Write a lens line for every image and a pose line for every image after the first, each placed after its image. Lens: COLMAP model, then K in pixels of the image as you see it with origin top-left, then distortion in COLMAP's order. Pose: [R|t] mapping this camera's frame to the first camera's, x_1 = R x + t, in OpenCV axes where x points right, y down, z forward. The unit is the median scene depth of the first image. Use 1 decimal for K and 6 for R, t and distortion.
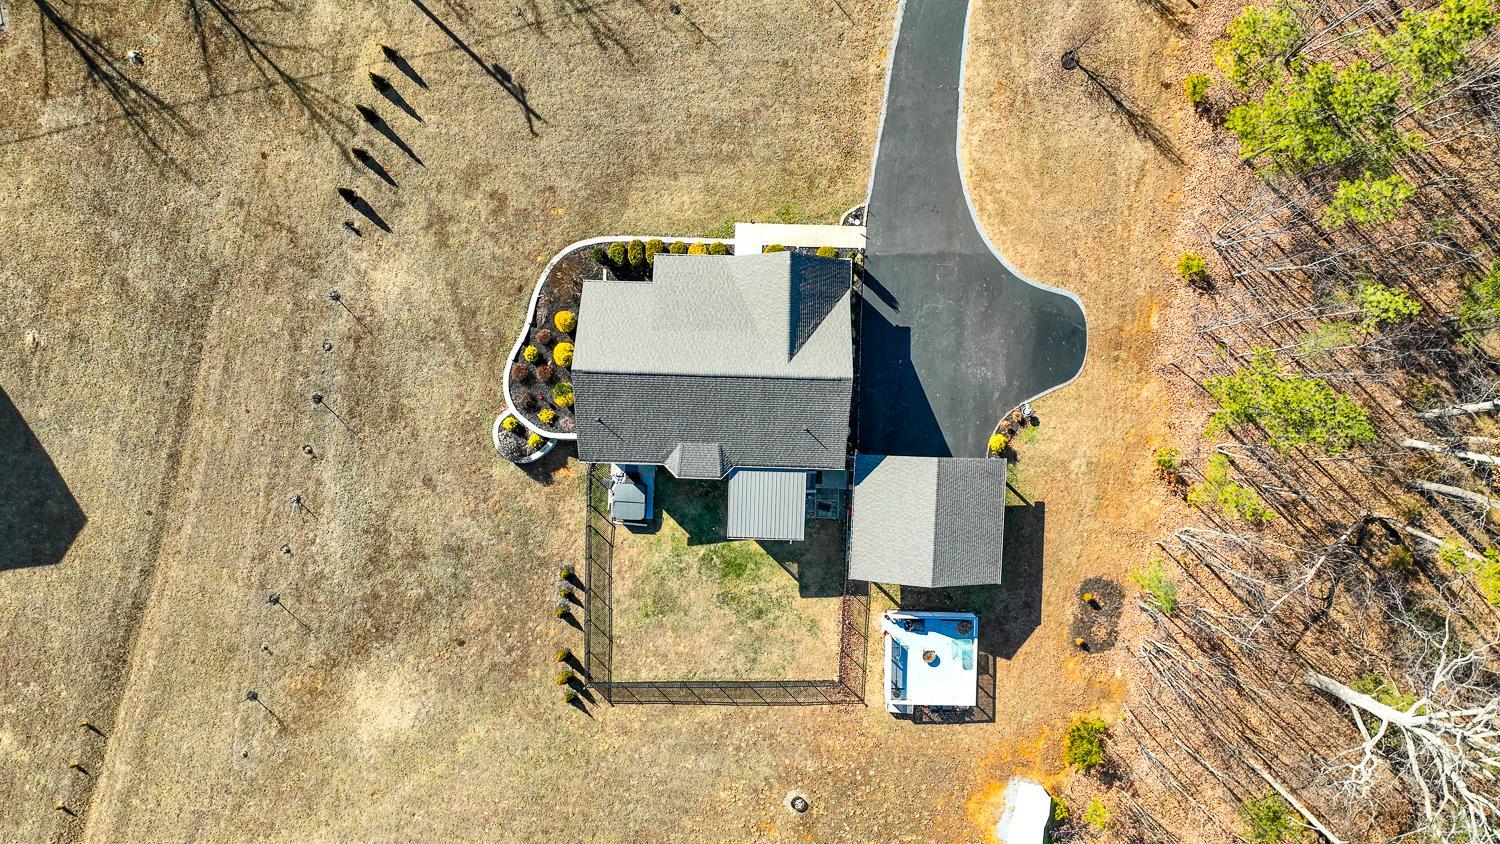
lens RADIAL K [[1055.2, 0, 746.0], [0, 1055.2, 416.4], [0, 0, 1]] dist [0.003622, 0.003435]
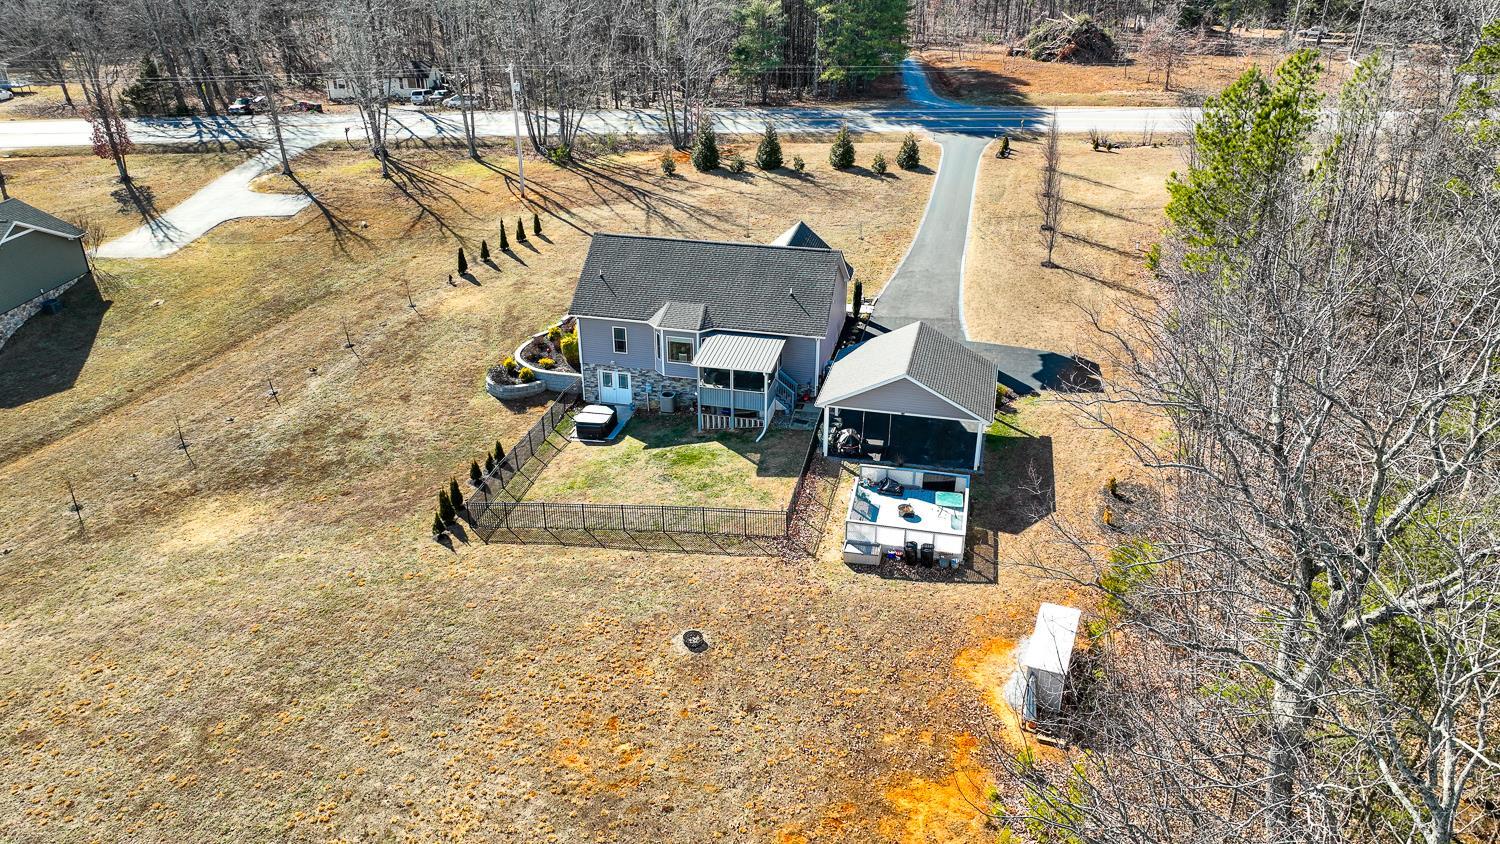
lens RADIAL K [[1055.2, 0, 746.0], [0, 1055.2, 416.4], [0, 0, 1]] dist [0.003622, 0.003435]
pose [[0.980187, 0.090388, -0.176250, 0.184409], [-0.198041, 0.430502, -0.880595, 0.877629], [-0.003720, 0.898052, 0.439873, 0.590267]]
